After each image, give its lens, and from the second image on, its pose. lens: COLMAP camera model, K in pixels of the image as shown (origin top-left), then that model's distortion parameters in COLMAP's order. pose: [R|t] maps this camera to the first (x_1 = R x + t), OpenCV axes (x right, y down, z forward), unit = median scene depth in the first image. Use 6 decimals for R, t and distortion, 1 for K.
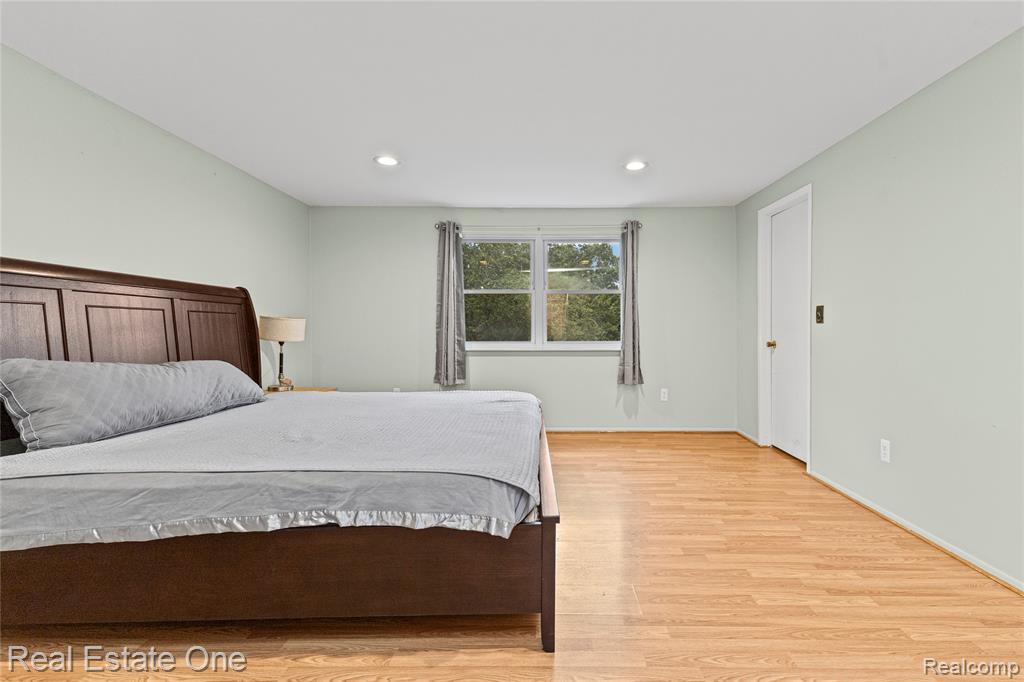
lens RADIAL K [[458.4, 0, 544.1], [0, 458.4, 338.9], [0, 0, 1]] dist [0.009825, -0.000034]
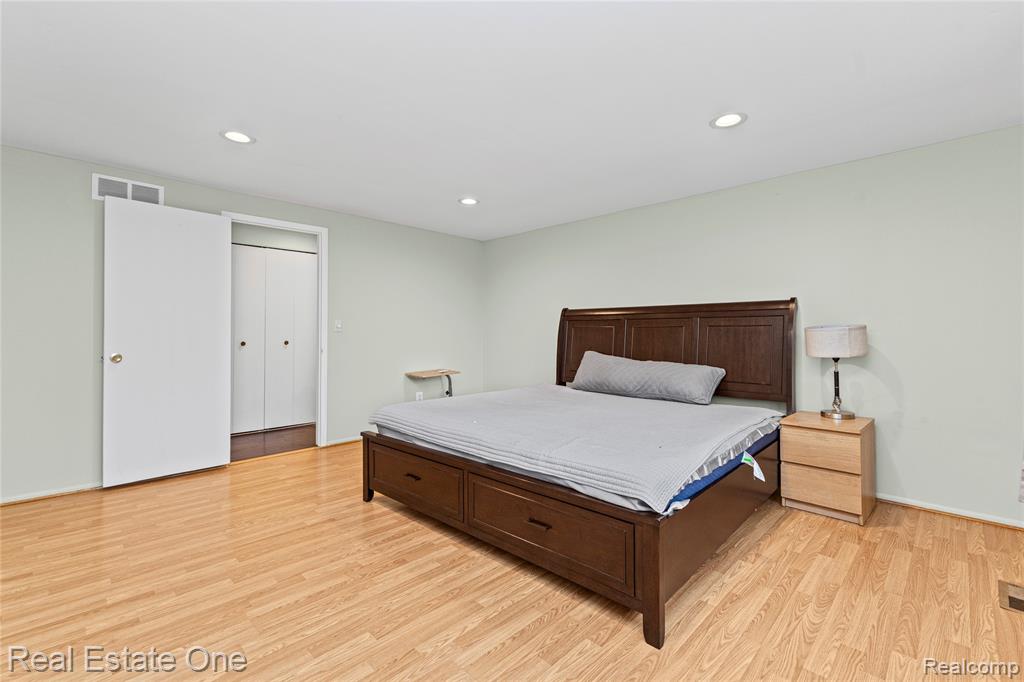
lens RADIAL K [[446.1, 0, 515.7], [0, 446.1, 337.0], [0, 0, 1]] dist [0.003102, 0.000209]
pose [[-0.700285, 0.000146, -0.713863, 0.384137], [-0.022569, 0.999496, 0.022345, -0.034754], [0.713507, 0.031759, -0.699928, 1.143981]]
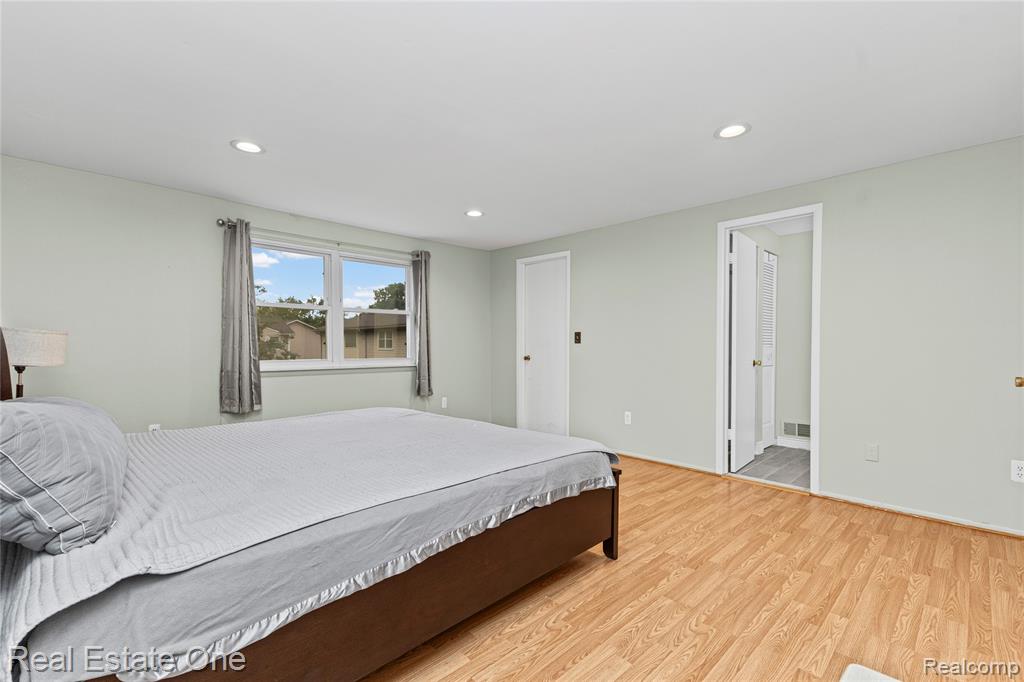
lens RADIAL K [[450.0, 0, 511.7], [0, 450.0, 357.5], [0, 0, 1]] dist [0.004130, 0.000371]
pose [[0.716020, -0.015763, 0.697902, -0.518993], [0.011752, 0.999876, 0.010527, -0.004475], [-0.697981, 0.000664, 0.716116, 0.068940]]
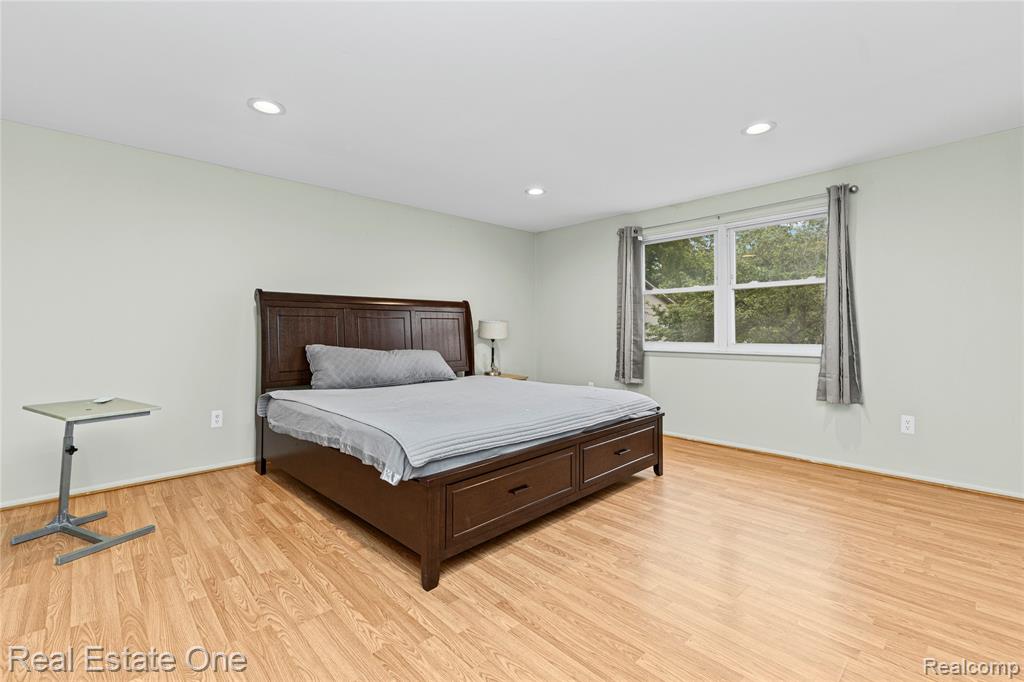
lens RADIAL K [[453.1, 0, 514.3], [0, 453.1, 323.1], [0, 0, 1]] dist [0.002014, 0.000271]
pose [[0.688531, -0.012800, -0.725094, 0.436220], [-0.013714, 0.999436, -0.030665, -0.000451], [0.725077, 0.031058, 0.687967, 0.128438]]
